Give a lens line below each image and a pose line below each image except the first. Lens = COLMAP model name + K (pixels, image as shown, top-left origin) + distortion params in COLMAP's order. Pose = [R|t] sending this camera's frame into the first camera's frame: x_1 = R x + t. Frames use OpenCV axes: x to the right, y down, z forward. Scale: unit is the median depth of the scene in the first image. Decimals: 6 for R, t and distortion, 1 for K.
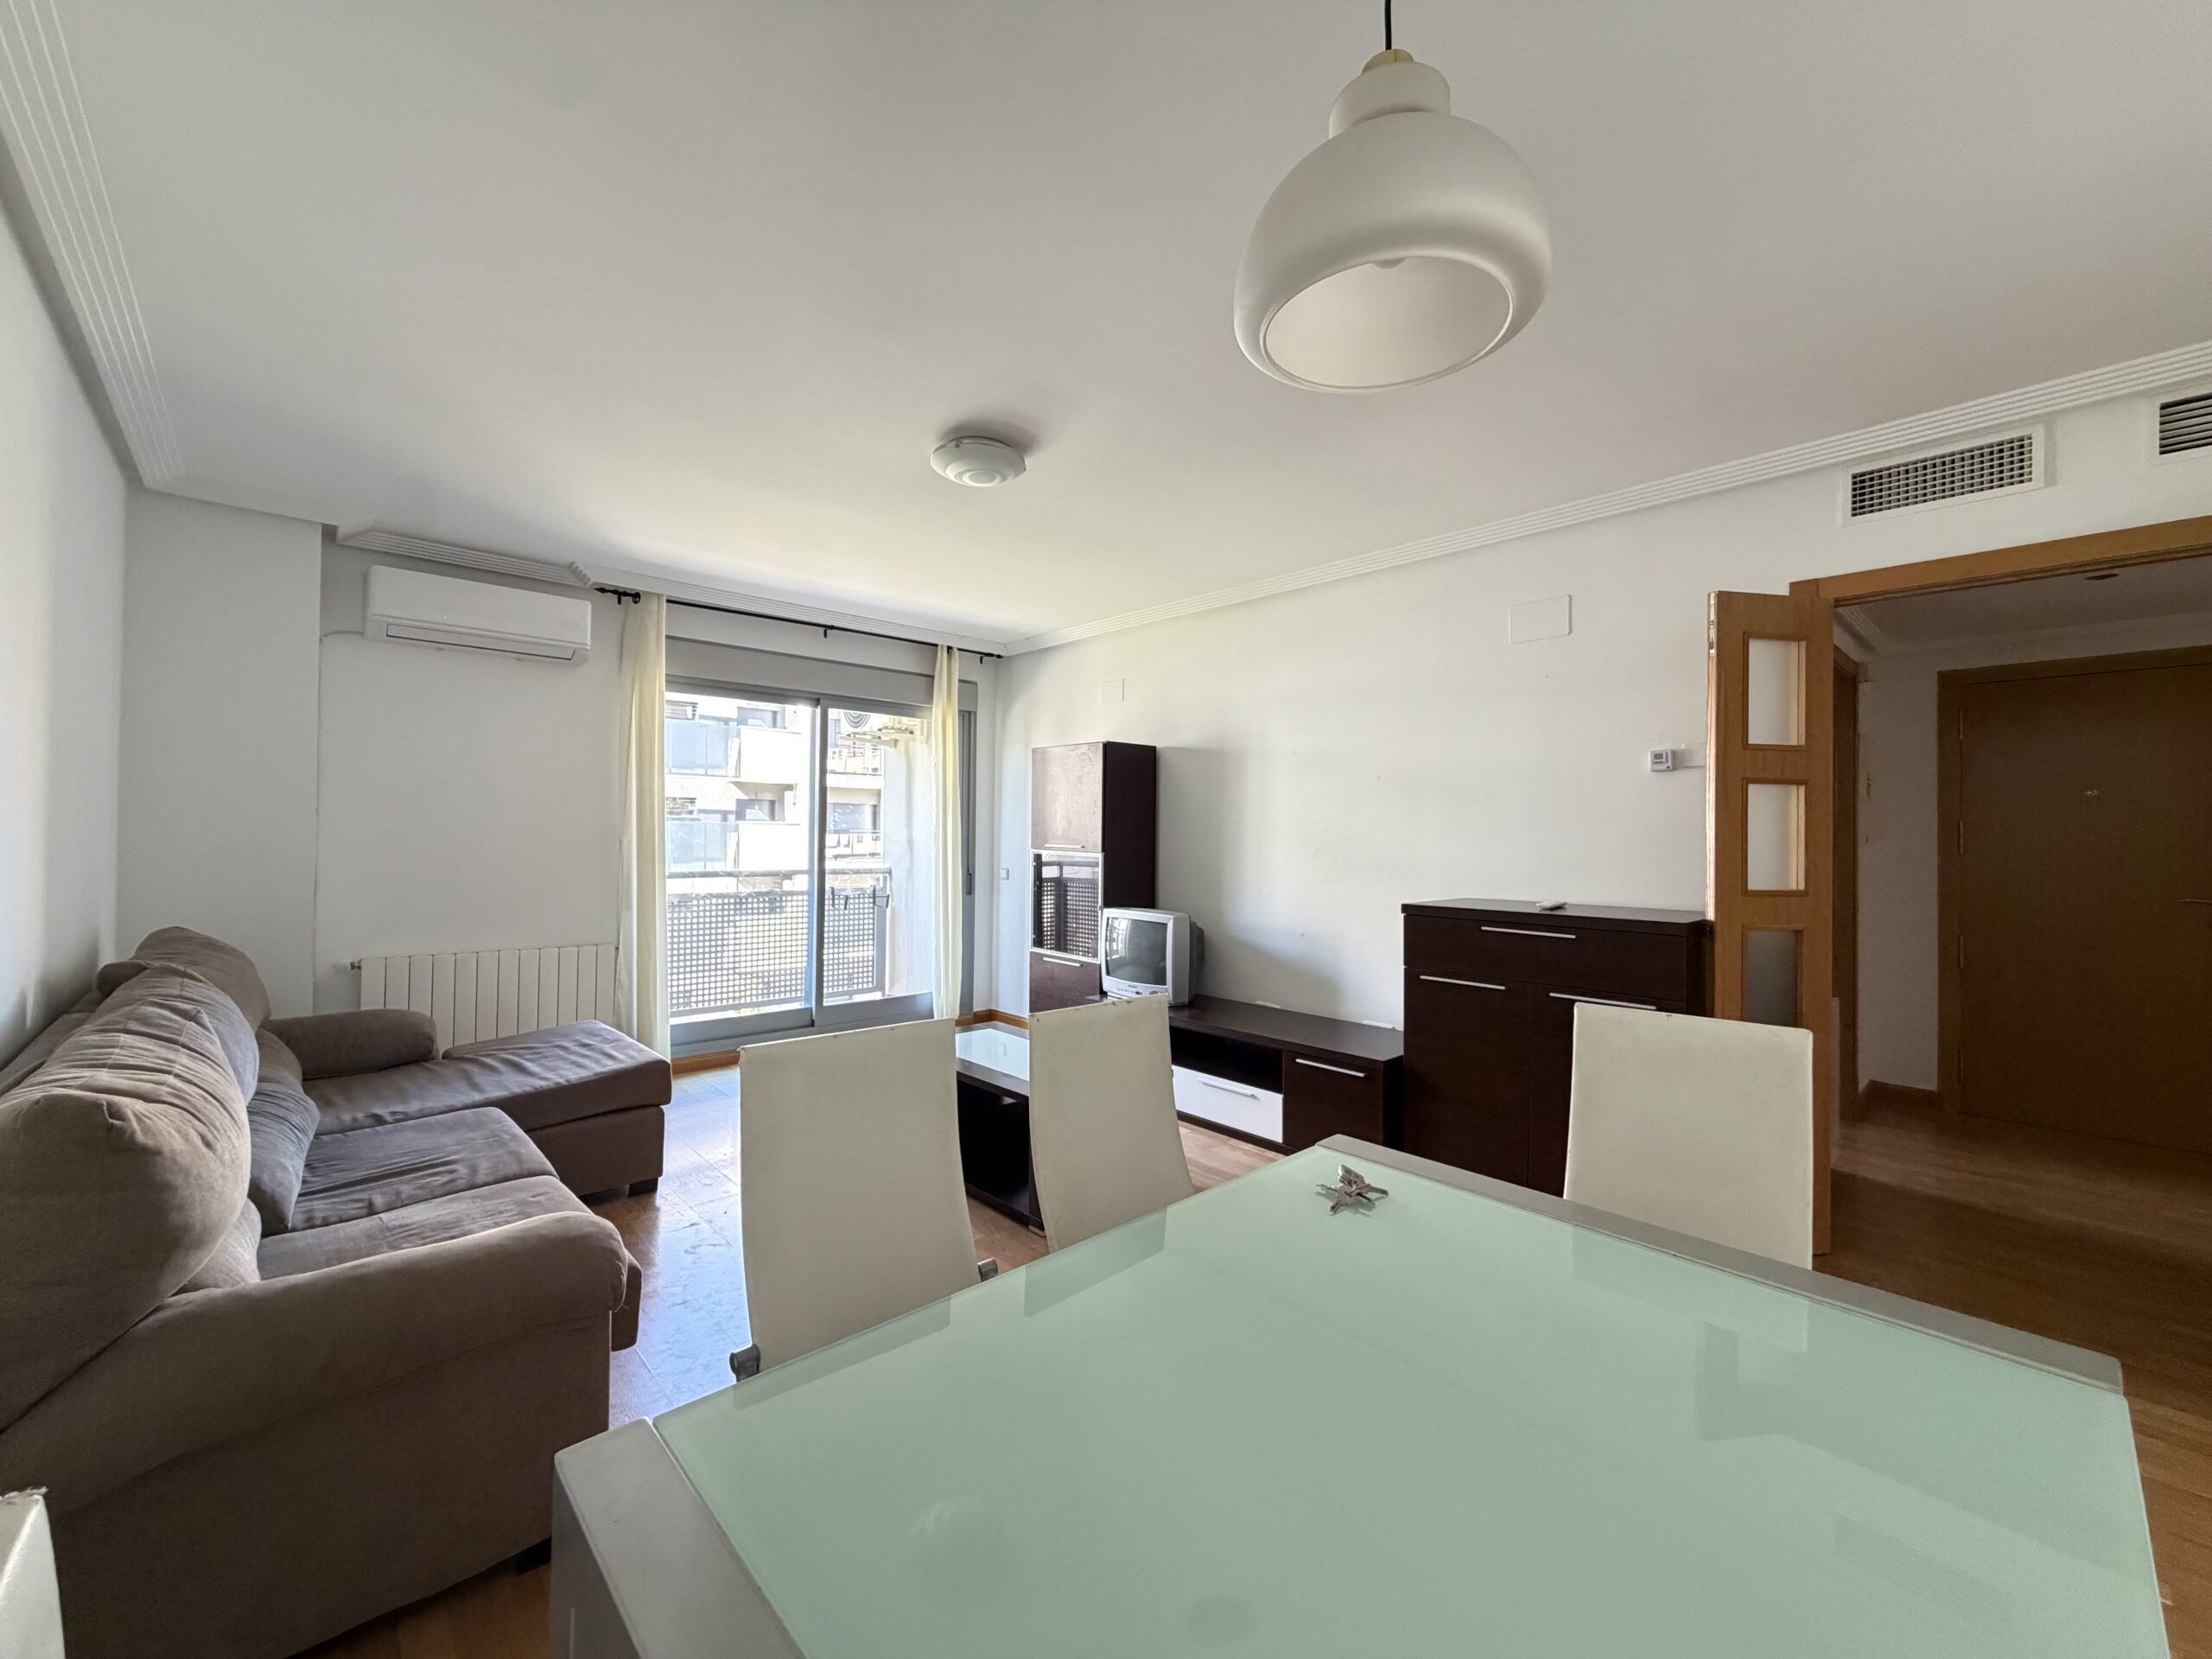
lens RADIAL K [[882.2, 0, 1098.7], [0, 882.2, 825.3], [0, 0, 1]] dist [0.001640, -0.000118]
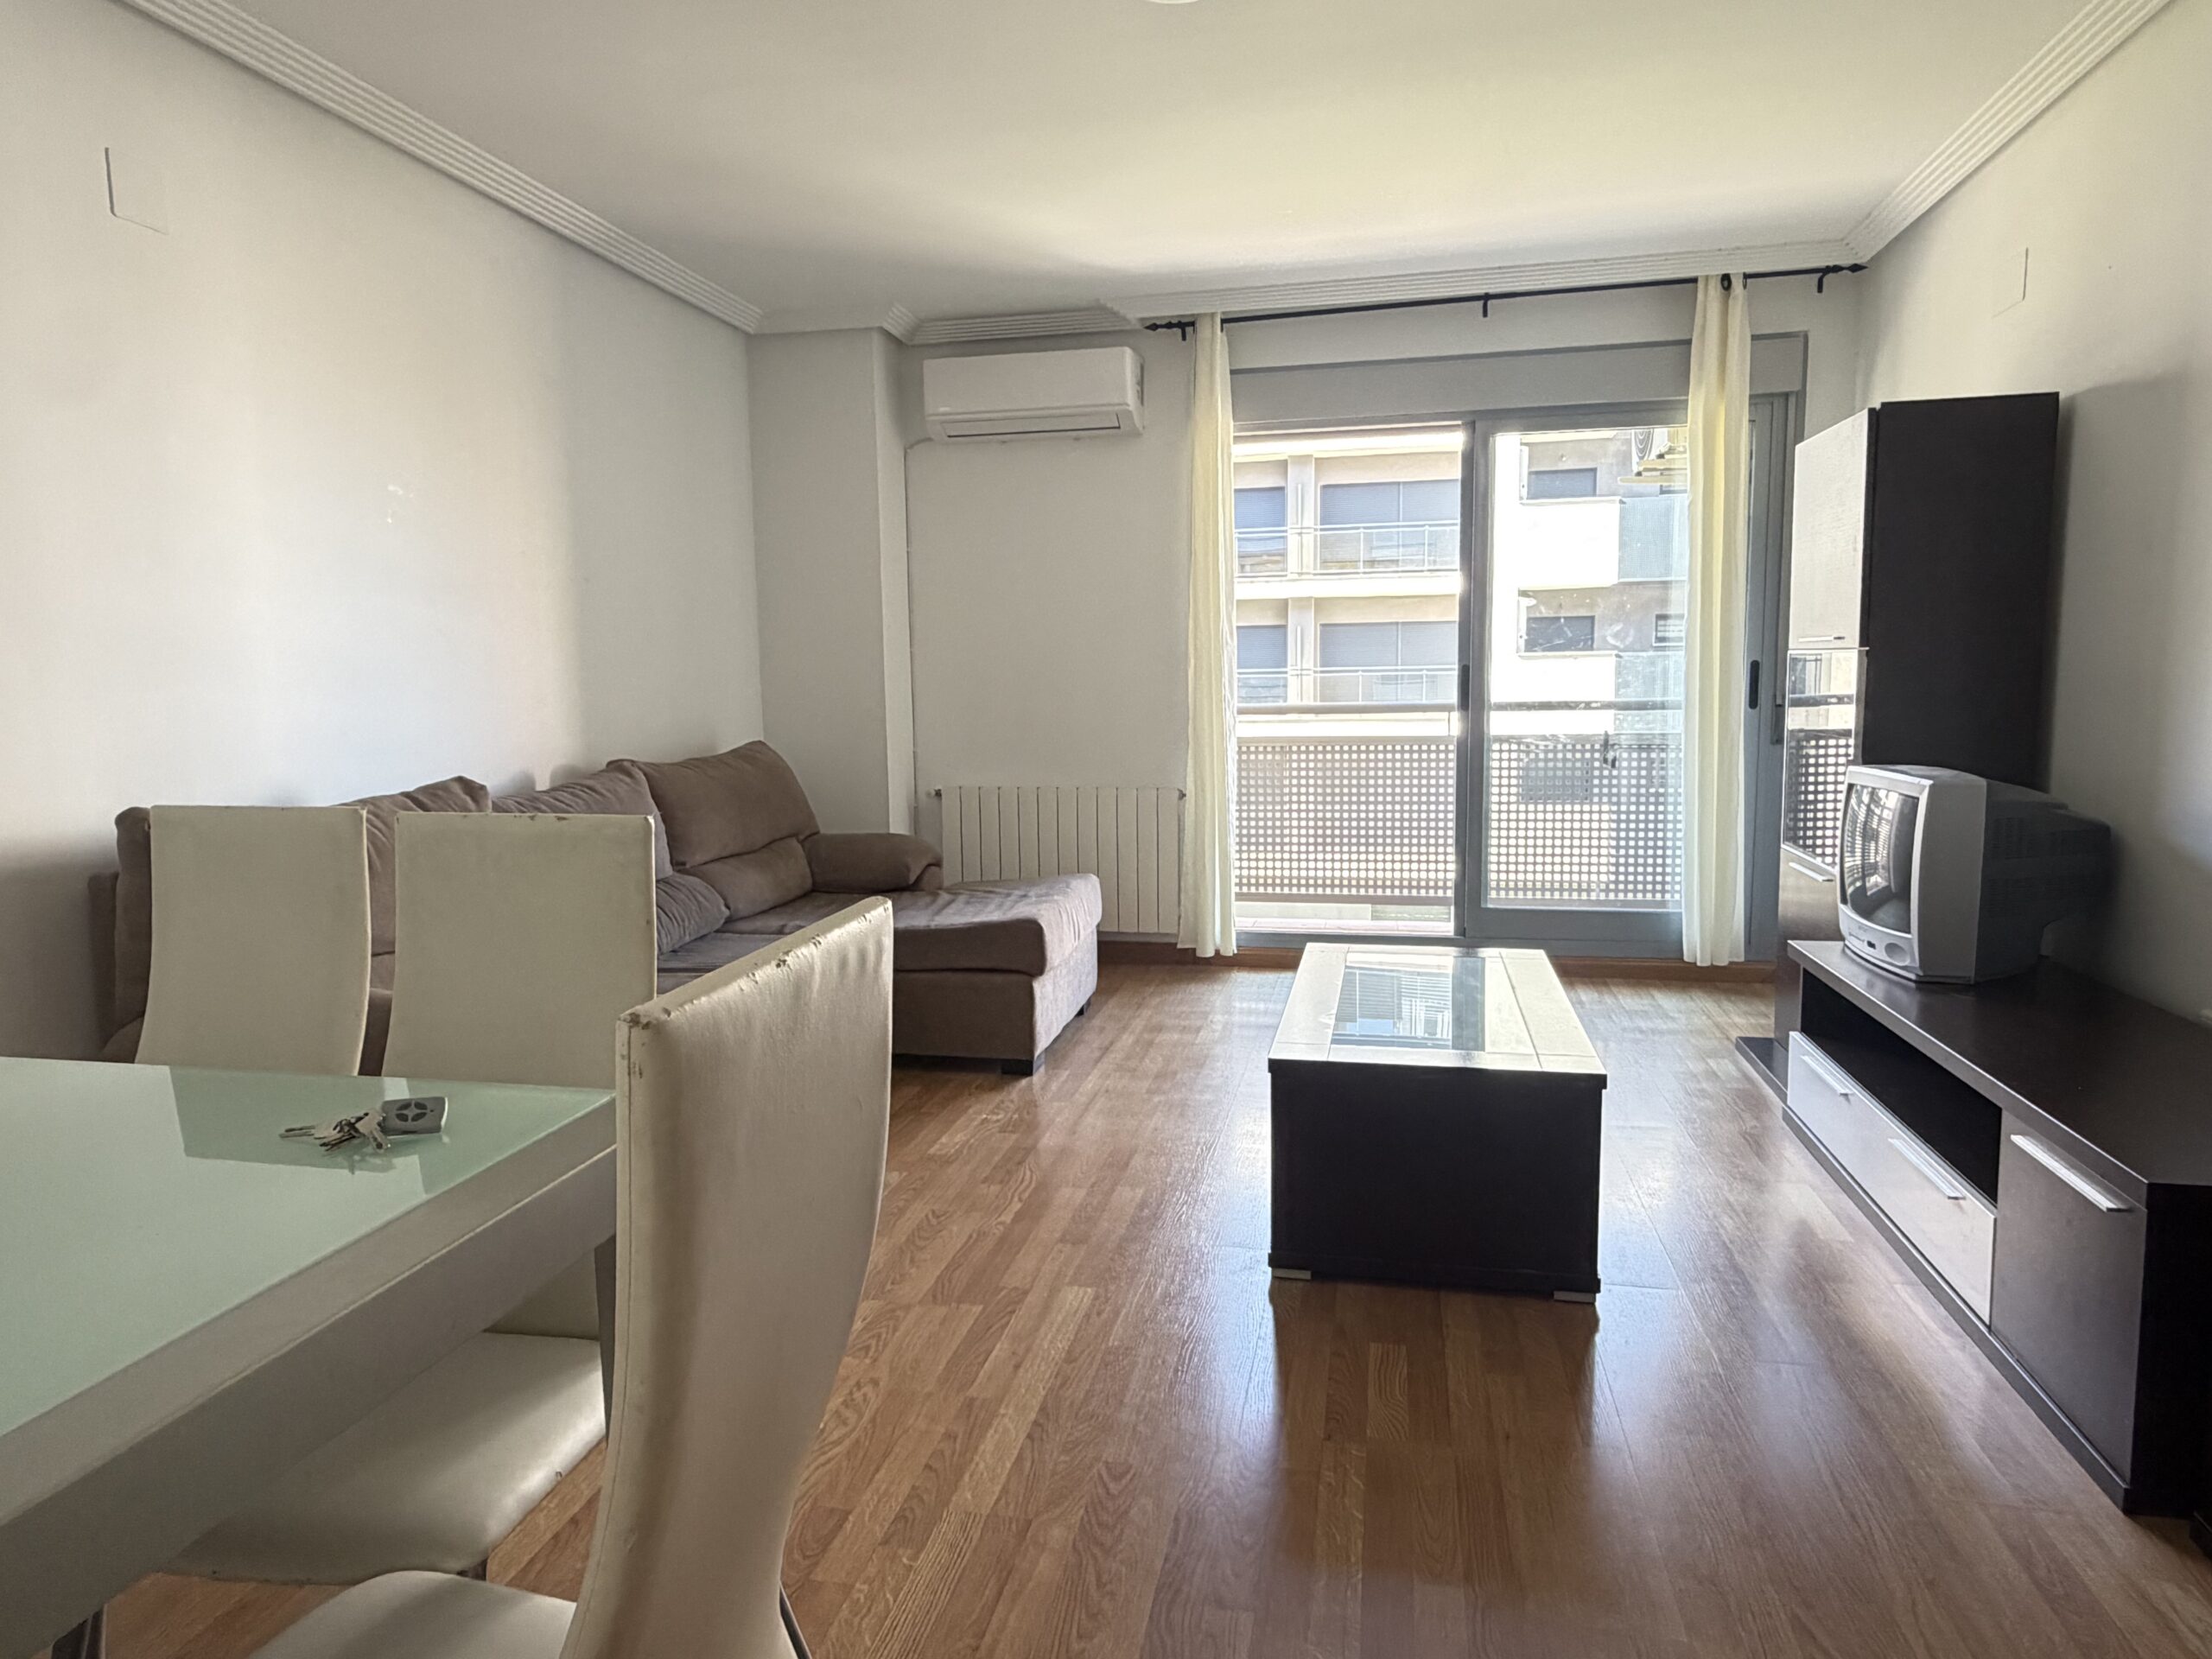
lens RADIAL K [[1326.5, 0, 1109.7], [0, 1326.5, 827.4], [0, 0, 1]] dist [0.003986, 0.000404]
pose [[0.578473, 0.069982, -0.812694, 0.373084], [0.032361, 0.993560, 0.108592, 0.037700], [0.815059, -0.089117, 0.572483, 0.264709]]
